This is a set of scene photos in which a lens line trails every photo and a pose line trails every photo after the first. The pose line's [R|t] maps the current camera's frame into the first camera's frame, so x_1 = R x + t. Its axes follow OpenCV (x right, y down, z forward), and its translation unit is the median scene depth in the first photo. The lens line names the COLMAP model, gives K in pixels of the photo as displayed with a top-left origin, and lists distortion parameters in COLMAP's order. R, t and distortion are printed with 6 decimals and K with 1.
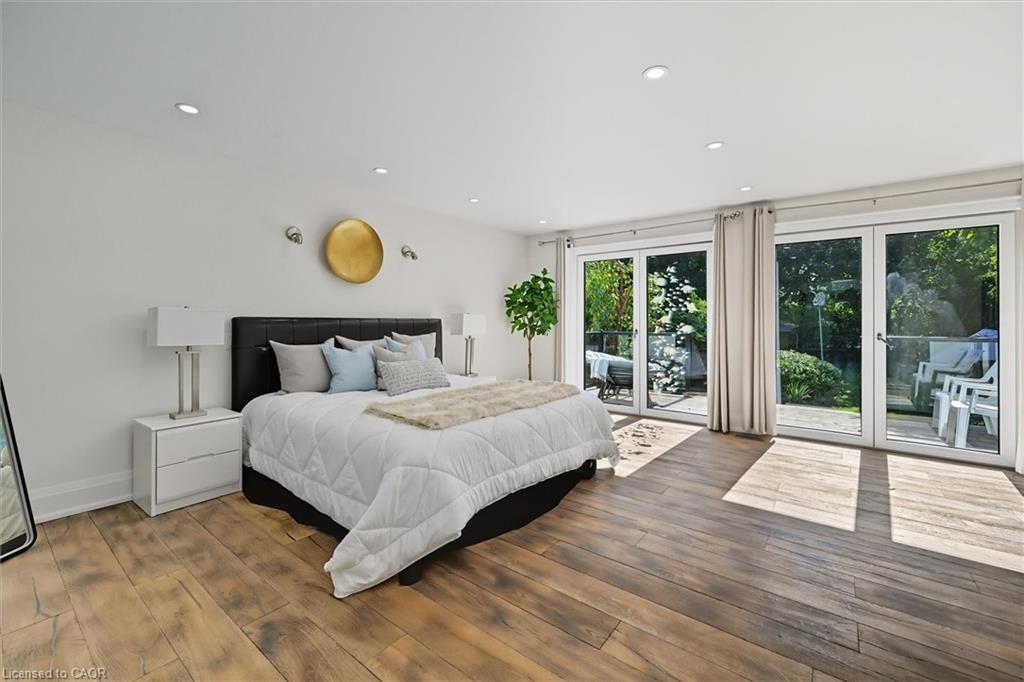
lens RADIAL K [[432.8, 0, 511.0], [0, 432.8, 321.2], [0, 0, 1]] dist [-0.001384, -0.000092]
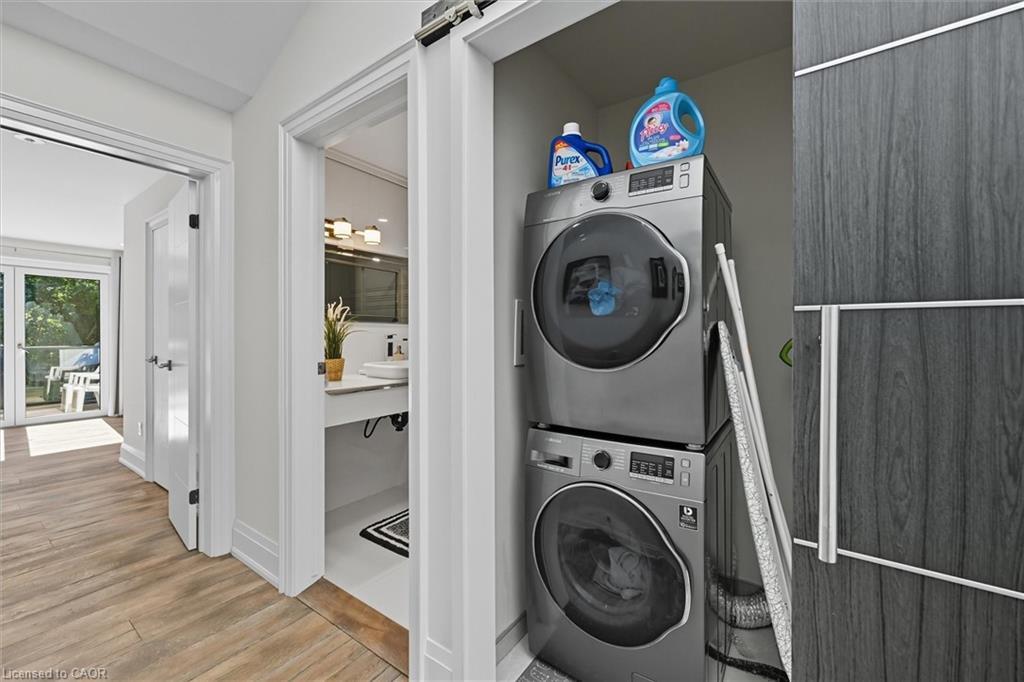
lens RADIAL K [[409.6, 0, 515.9], [0, 409.6, 332.8], [0, 0, 1]] dist [-0.004276, -0.000180]
pose [[-0.036404, 0.006777, 0.999314, -0.459434], [0.003881, 0.999970, -0.006640, 0.006147], [-0.999330, 0.003637, -0.036429, -0.491477]]
